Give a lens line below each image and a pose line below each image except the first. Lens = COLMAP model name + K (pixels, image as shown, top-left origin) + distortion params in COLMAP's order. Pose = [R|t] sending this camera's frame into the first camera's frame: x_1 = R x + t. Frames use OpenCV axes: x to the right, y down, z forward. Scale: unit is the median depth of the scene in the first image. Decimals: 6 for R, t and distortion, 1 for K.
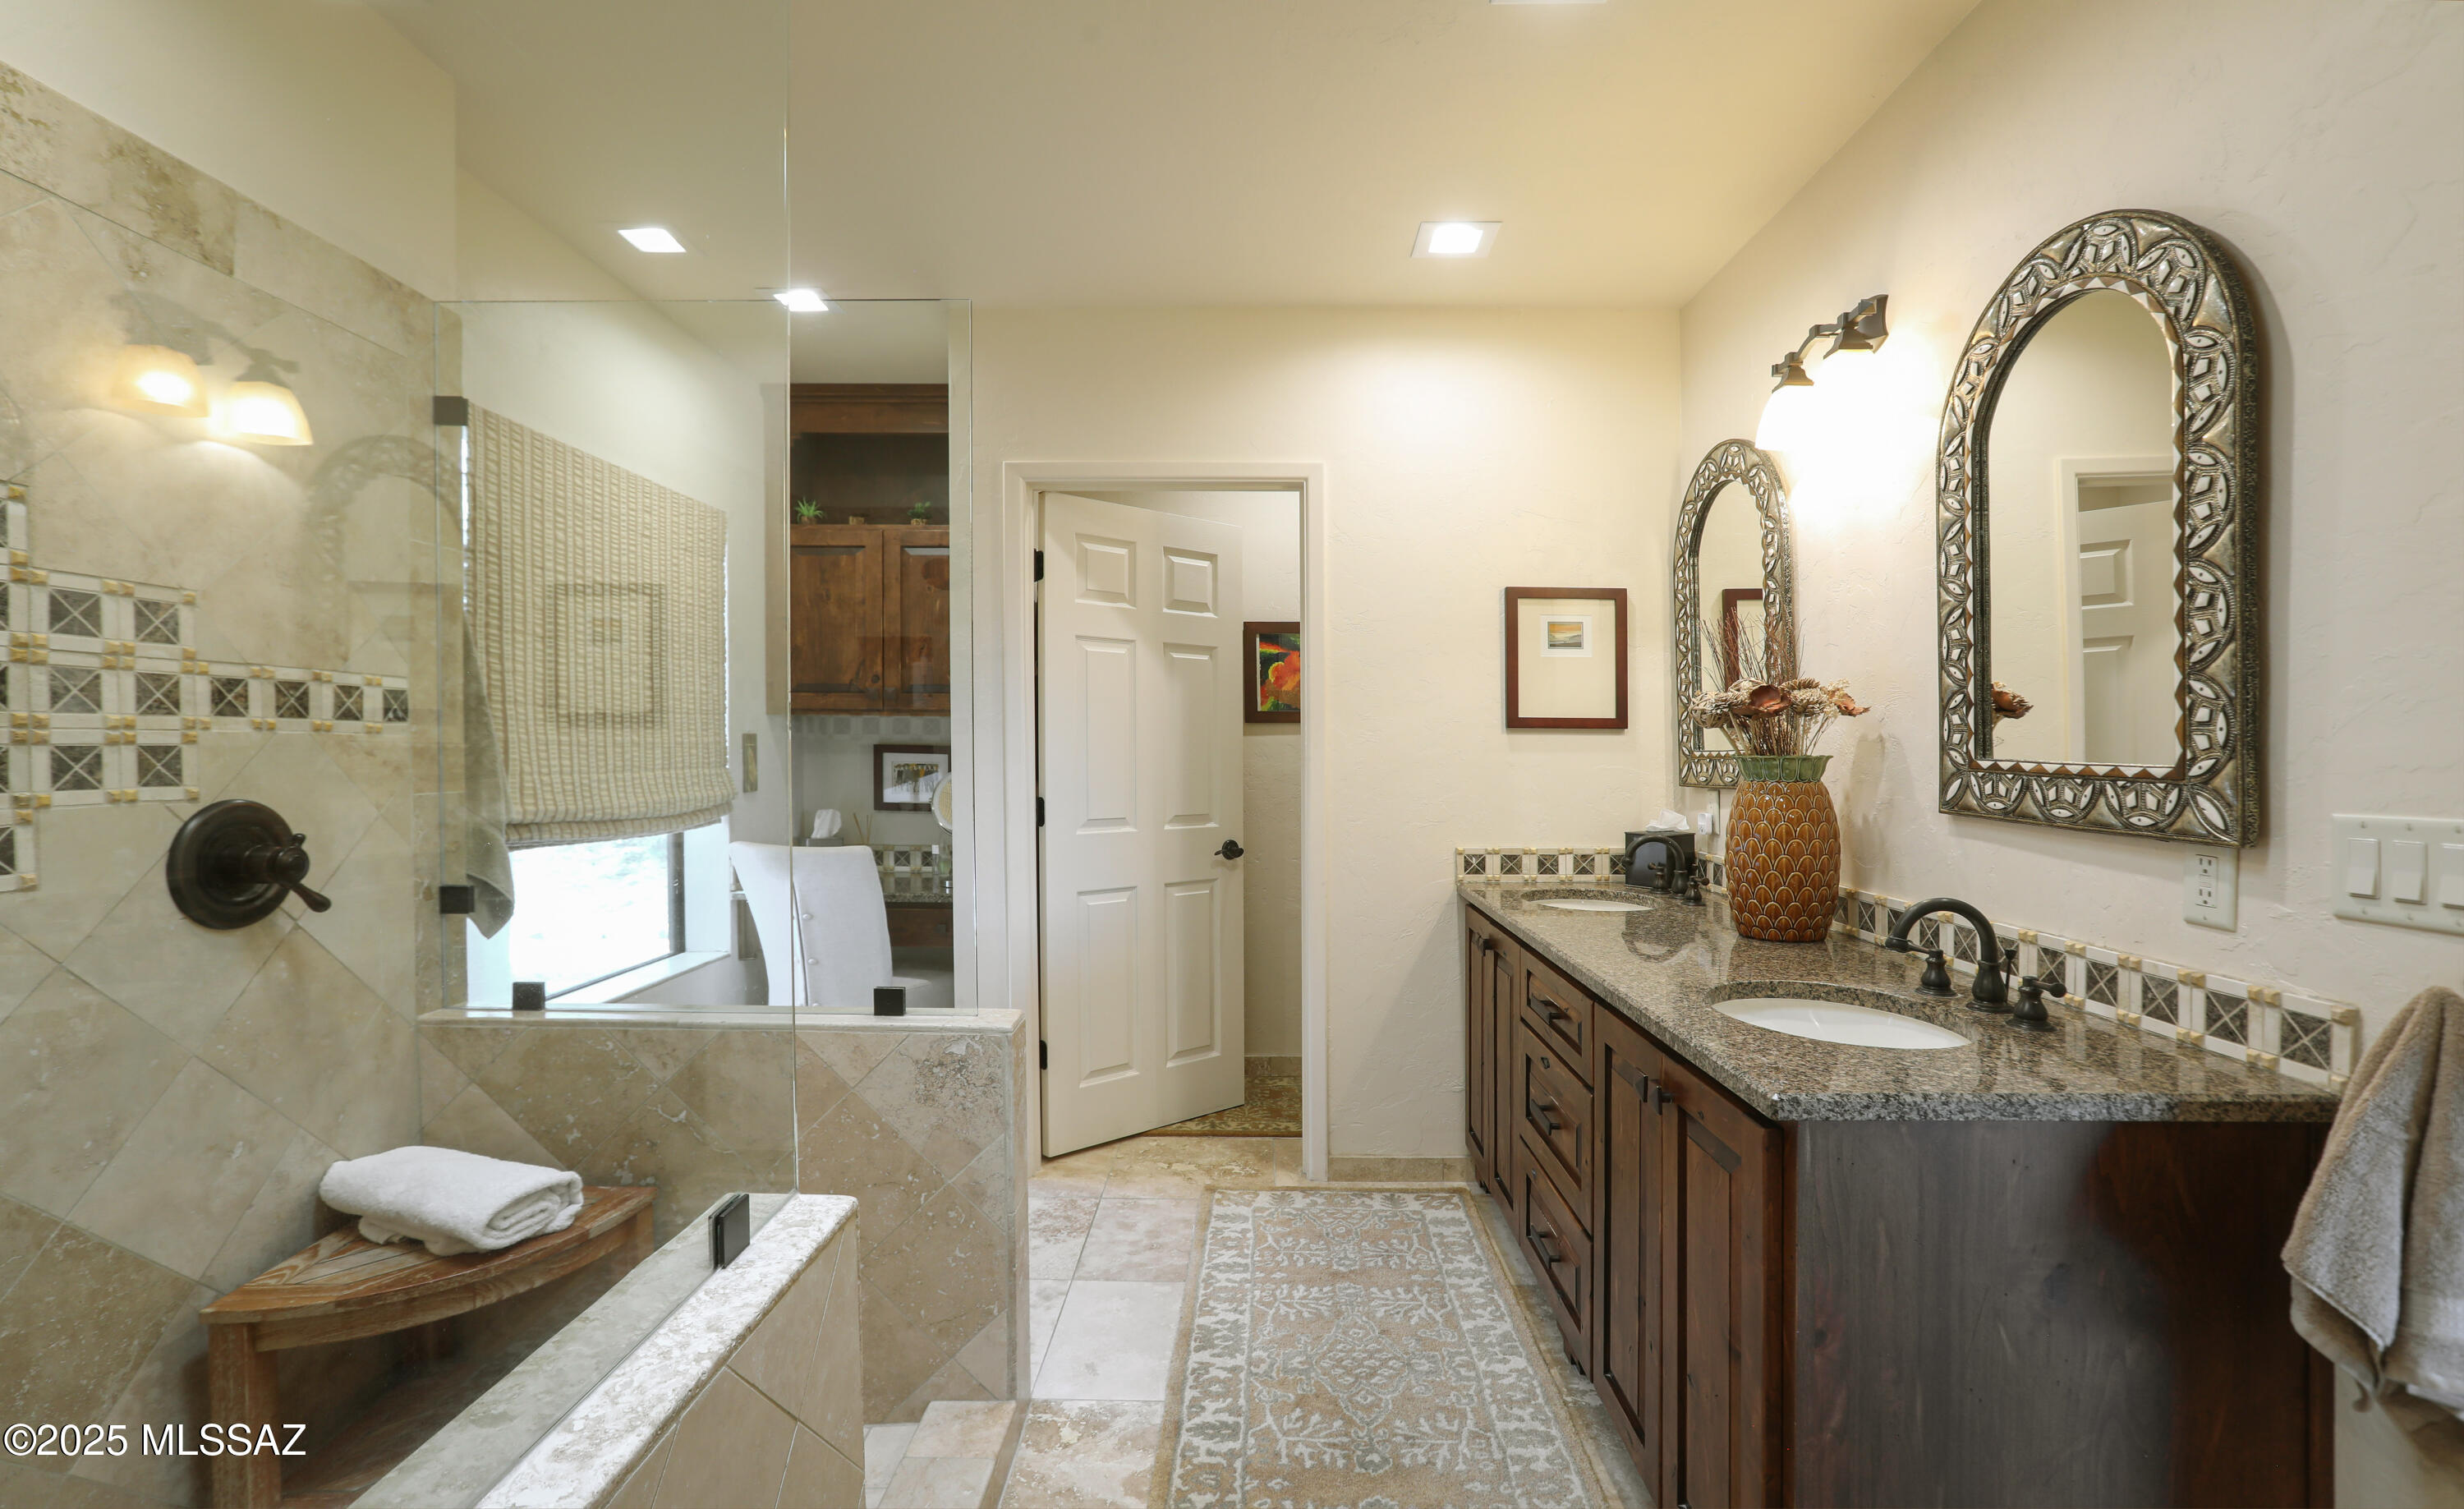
lens RADIAL K [[970.2, 0, 1233.8], [0, 970.2, 790.8], [0, 0, 1]] dist [-0.029201, 0.009303]
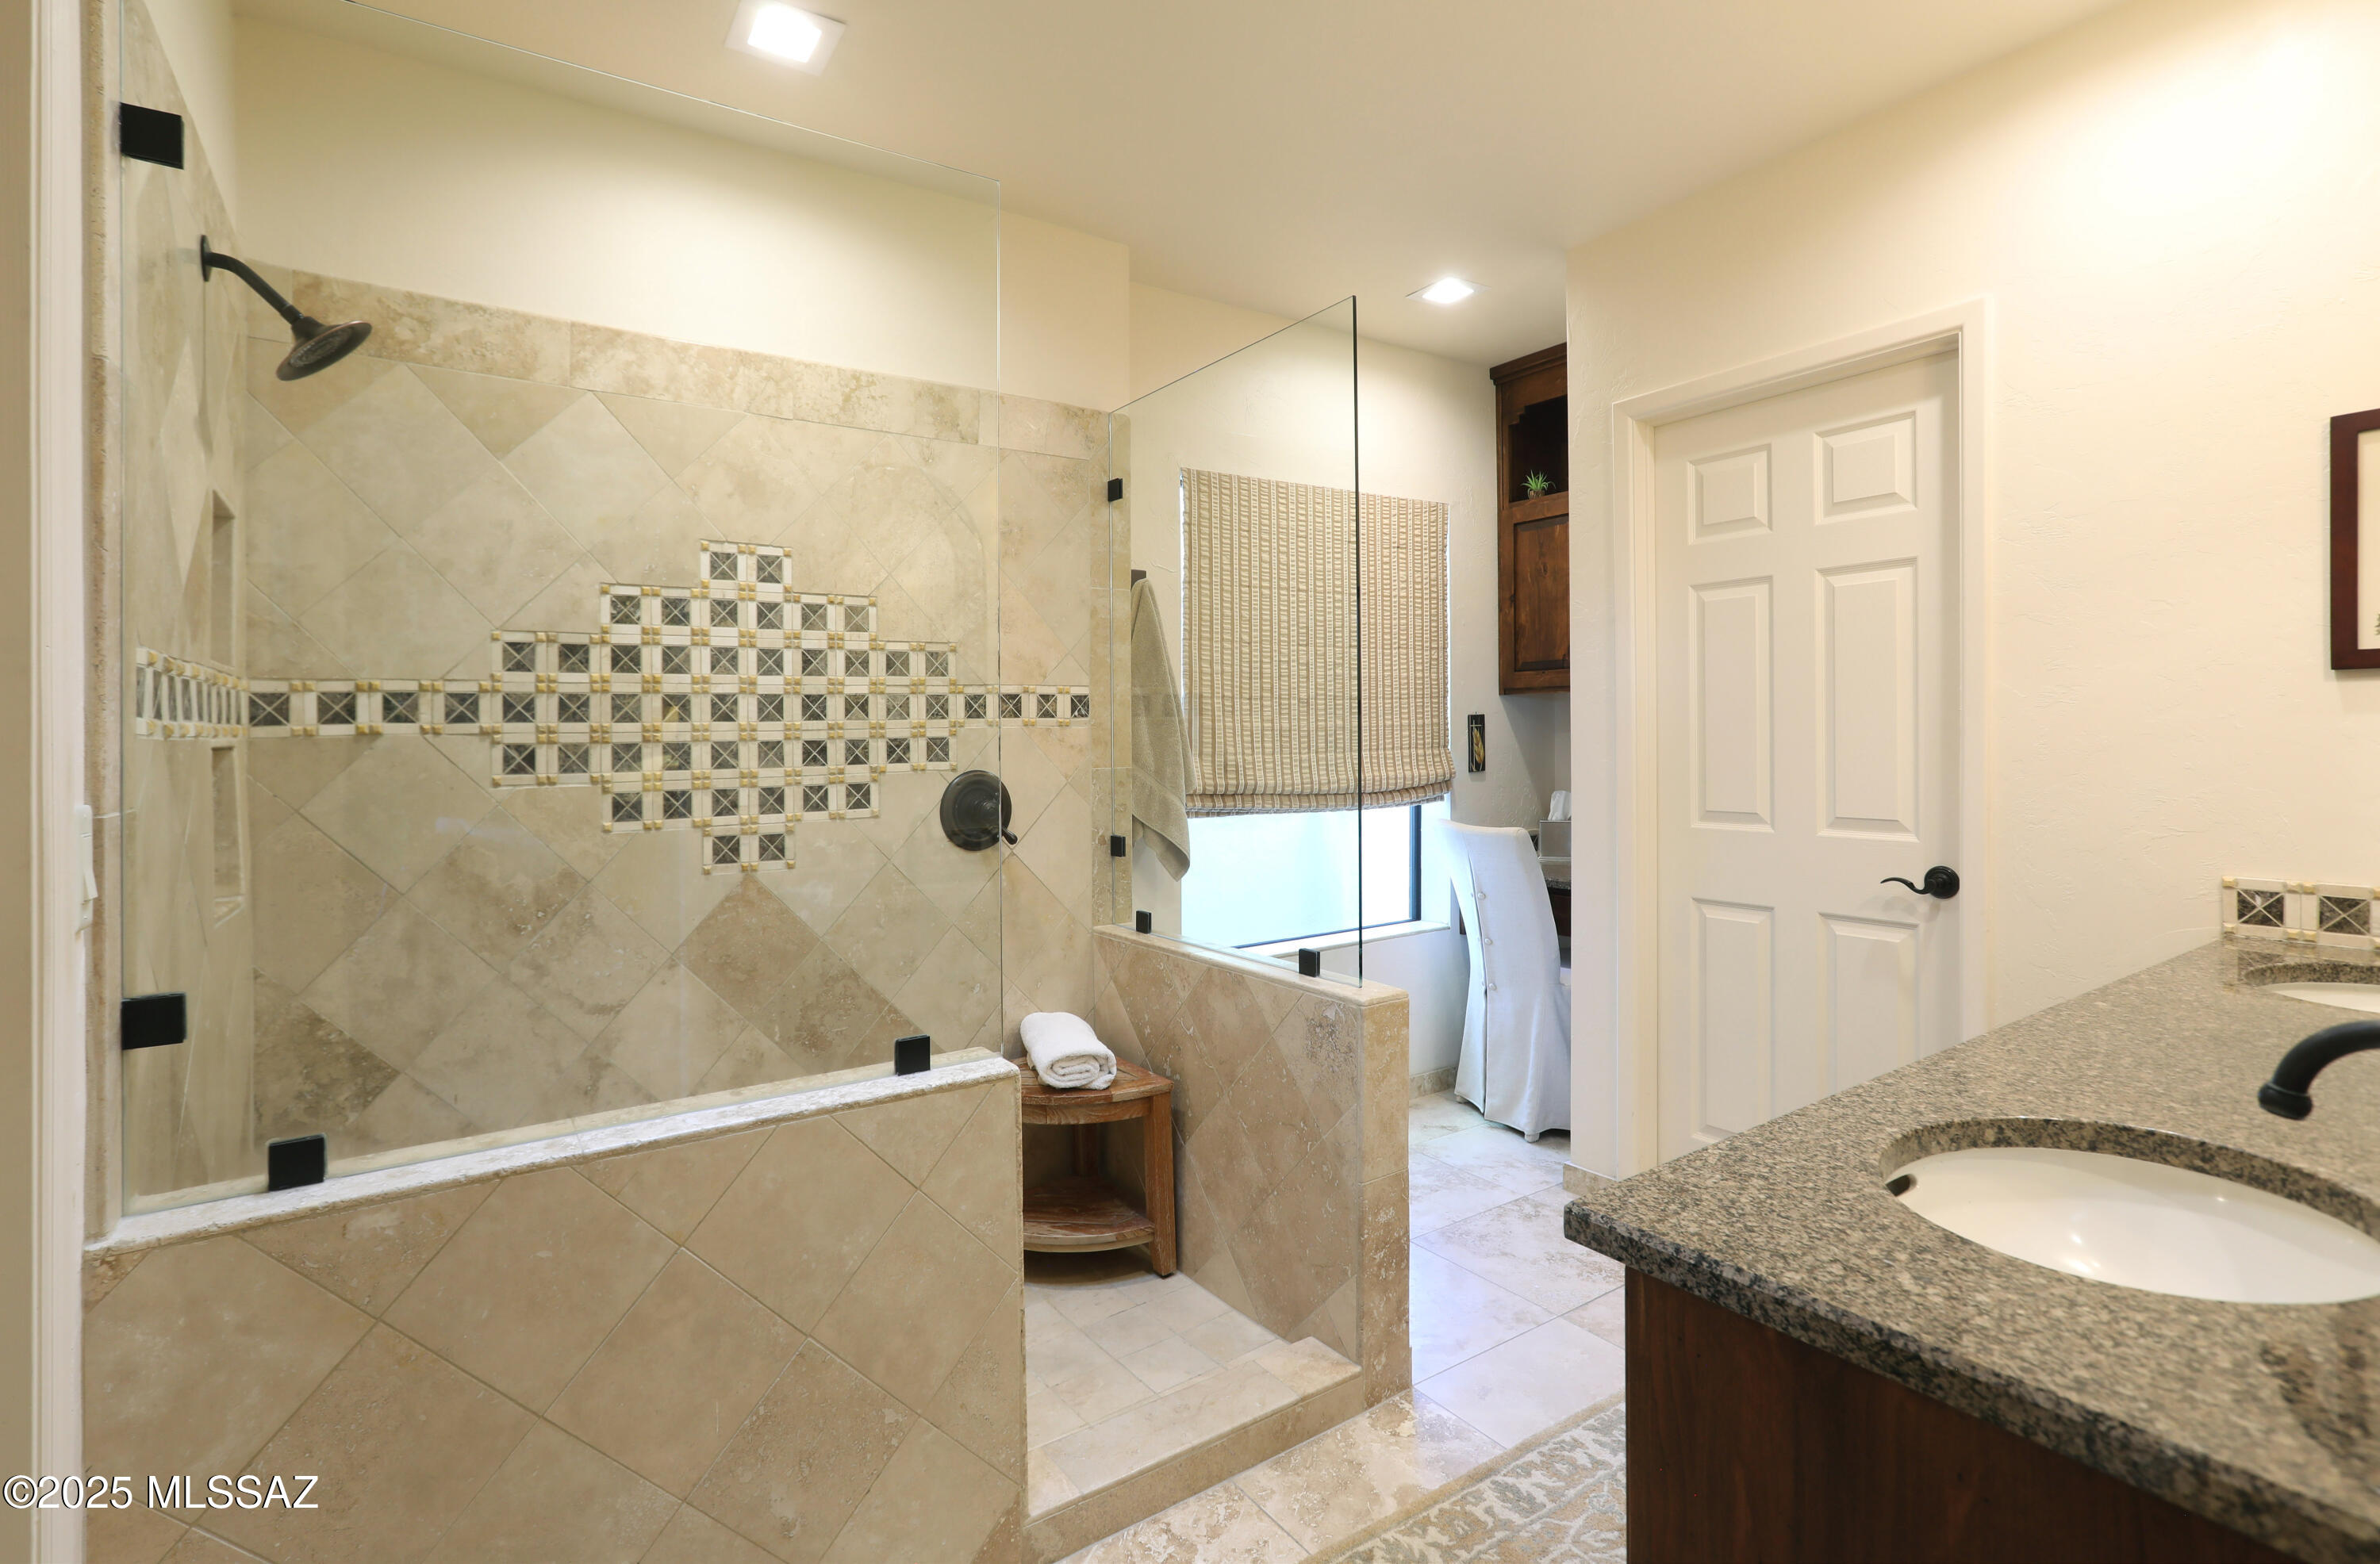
lens RADIAL K [[1108.9, 0, 1220.6], [0, 1108.9, 789.3], [0, 0, 1]] dist [-0.040122, 0.029333]
pose [[0.601157, 0.022239, -0.798821, 0.602235], [-0.012034, 0.999751, 0.018776, 0.001394], [0.799040, -0.001674, 0.601275, 0.179645]]
